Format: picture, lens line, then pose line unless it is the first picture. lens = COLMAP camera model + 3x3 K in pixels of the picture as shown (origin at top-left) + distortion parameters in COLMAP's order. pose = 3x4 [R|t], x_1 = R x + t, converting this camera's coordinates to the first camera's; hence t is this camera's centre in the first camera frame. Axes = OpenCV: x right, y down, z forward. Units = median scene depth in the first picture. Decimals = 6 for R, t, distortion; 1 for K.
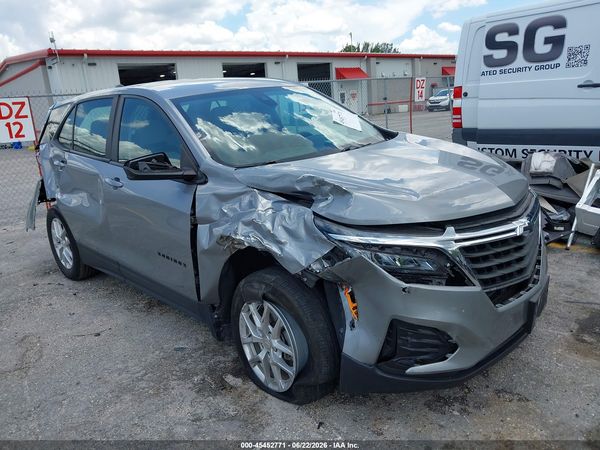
lens RADIAL K [[476.0, 0, 297.2], [0, 476.0, 225.0], [0, 0, 1]] dist [0.021125, -0.024694]
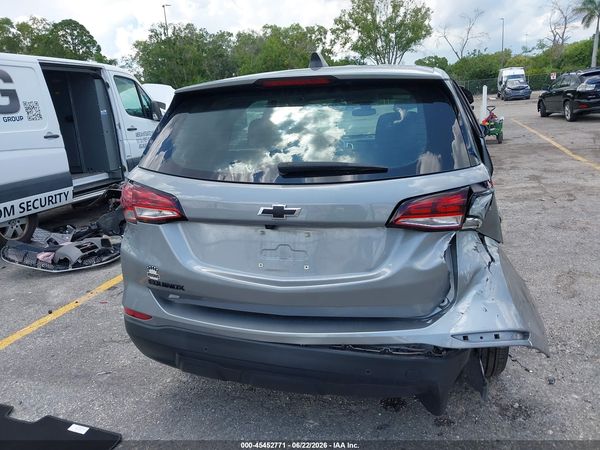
lens RADIAL K [[476.0, 0, 299.4], [0, 476.0, 224.5], [0, 0, 1]] dist [0.021125, -0.024694]
pose [[-0.518280, -0.091819, 0.850268, -1.707198], [0.330147, 0.895668, 0.297963, -0.616852], [-0.788916, 0.435142, -0.433893, 2.786128]]
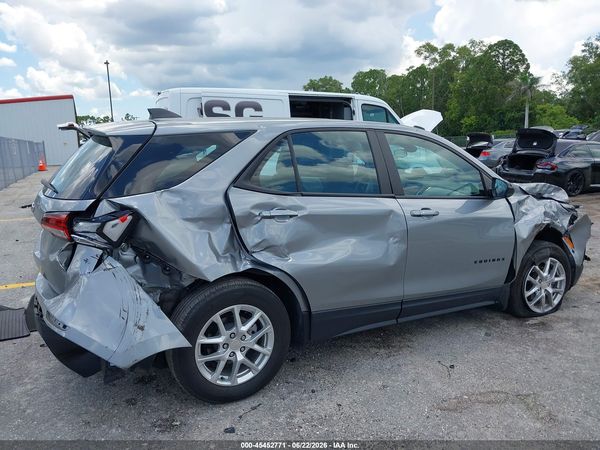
lens RADIAL K [[476.0, 0, 297.7], [0, 476.0, 227.3], [0, 0, 1]] dist [0.021125, -0.024694]
pose [[0.283226, -0.097691, 0.954065, -2.091244], [0.234119, 0.971745, 0.030001, -0.223953], [-0.930038, 0.214868, 0.298094, 1.386753]]
